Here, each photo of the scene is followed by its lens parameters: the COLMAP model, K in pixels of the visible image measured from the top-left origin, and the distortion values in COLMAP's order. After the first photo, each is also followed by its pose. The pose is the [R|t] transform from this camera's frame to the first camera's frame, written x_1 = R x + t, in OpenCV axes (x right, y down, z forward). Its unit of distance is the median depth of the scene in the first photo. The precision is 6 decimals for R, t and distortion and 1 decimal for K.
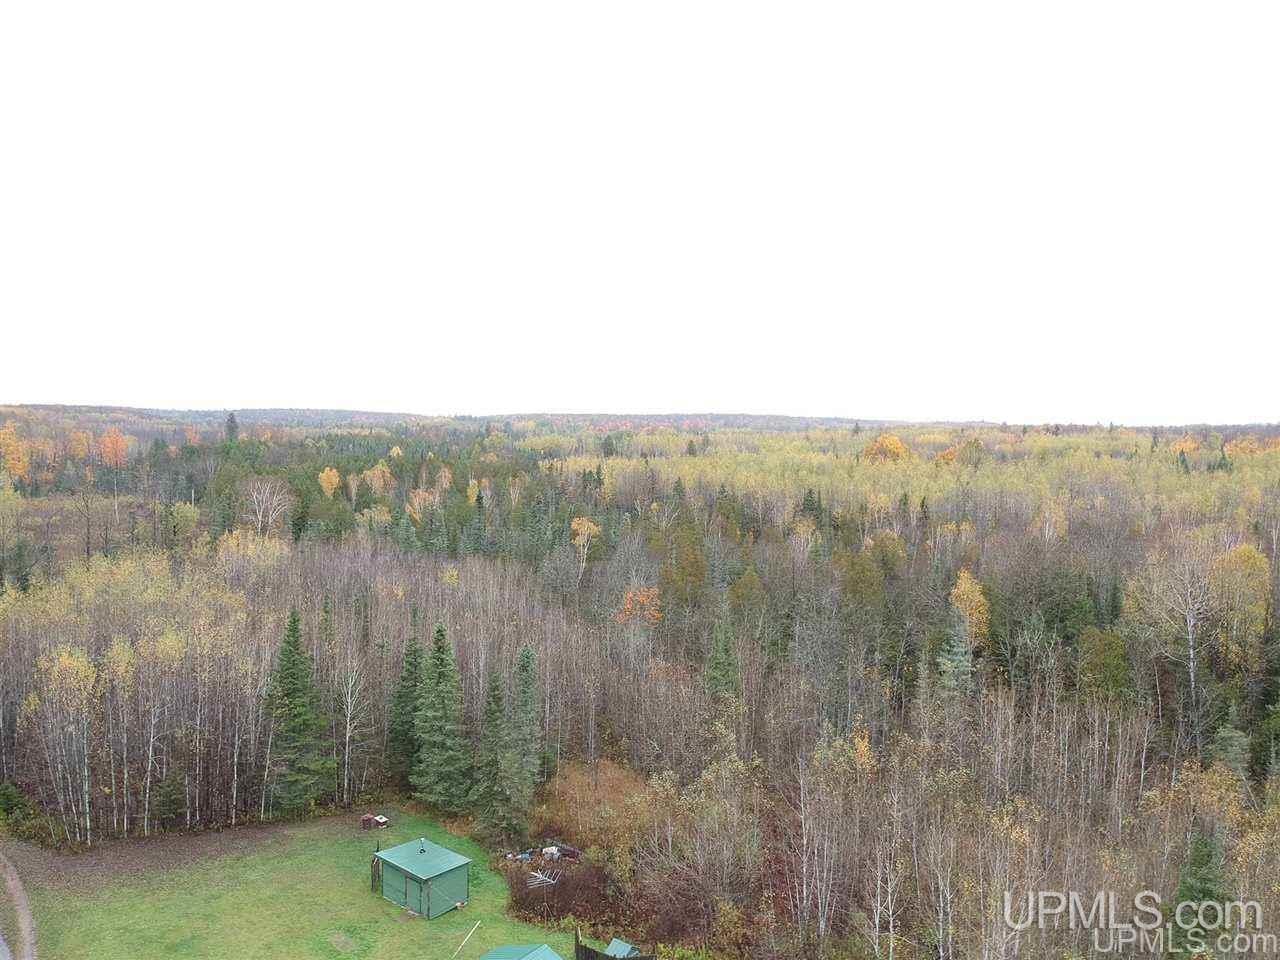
lens RADIAL K [[926.8, 0, 634.2], [0, 926.8, 475.0], [0, 0, 1]] dist [0.088460, -0.164881]
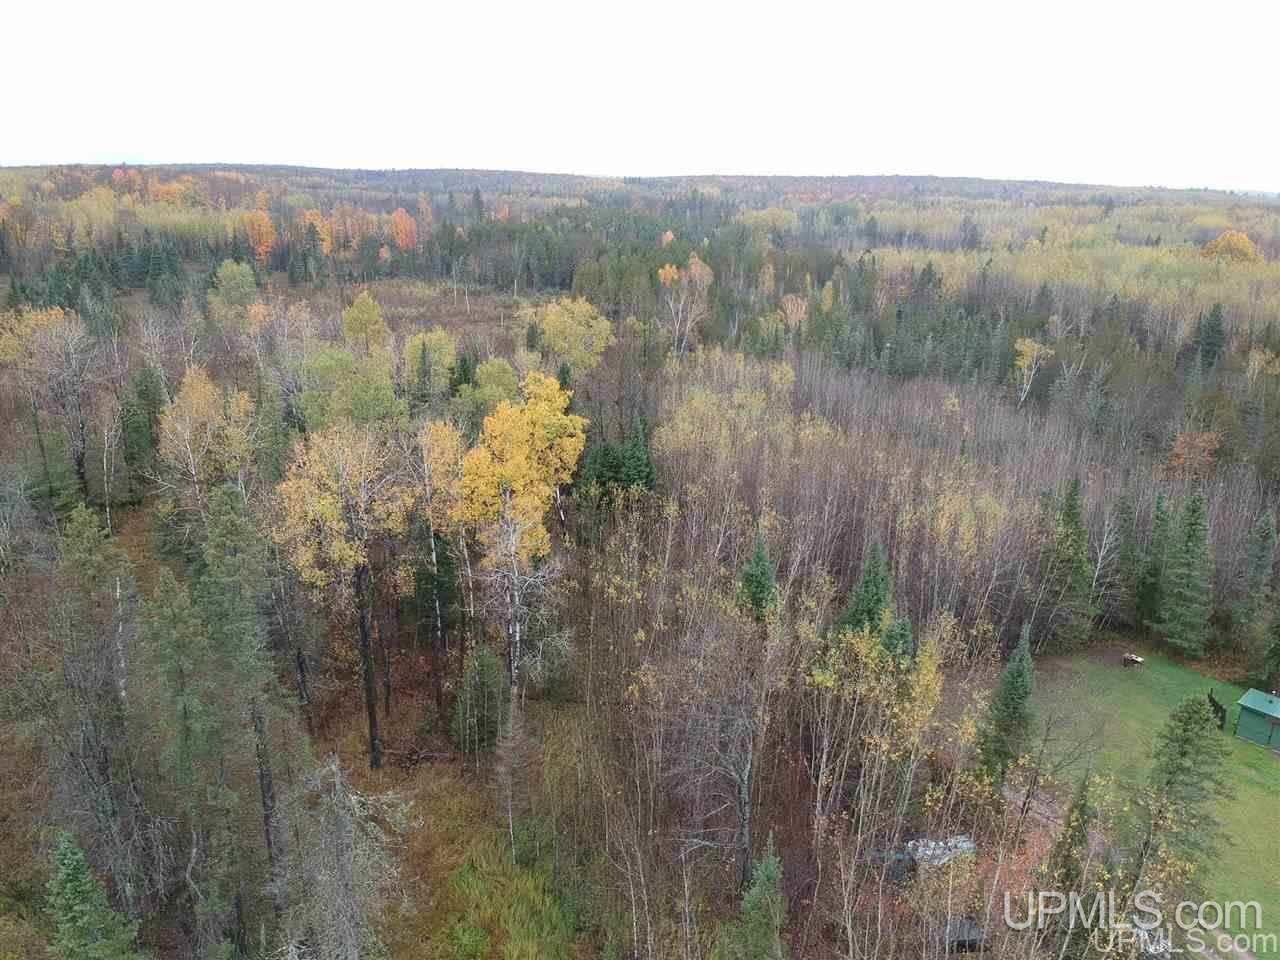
lens RADIAL K [[925.1, 0, 640.0], [0, 925.1, 480.0], [0, 0, 1]] dist [0.106782, -0.168100]
pose [[0.989905, 0.048686, -0.133112, -0.446596], [-0.013749, 0.967709, 0.251696, -0.074906], [0.141067, -0.247324, 0.958609, -0.078396]]
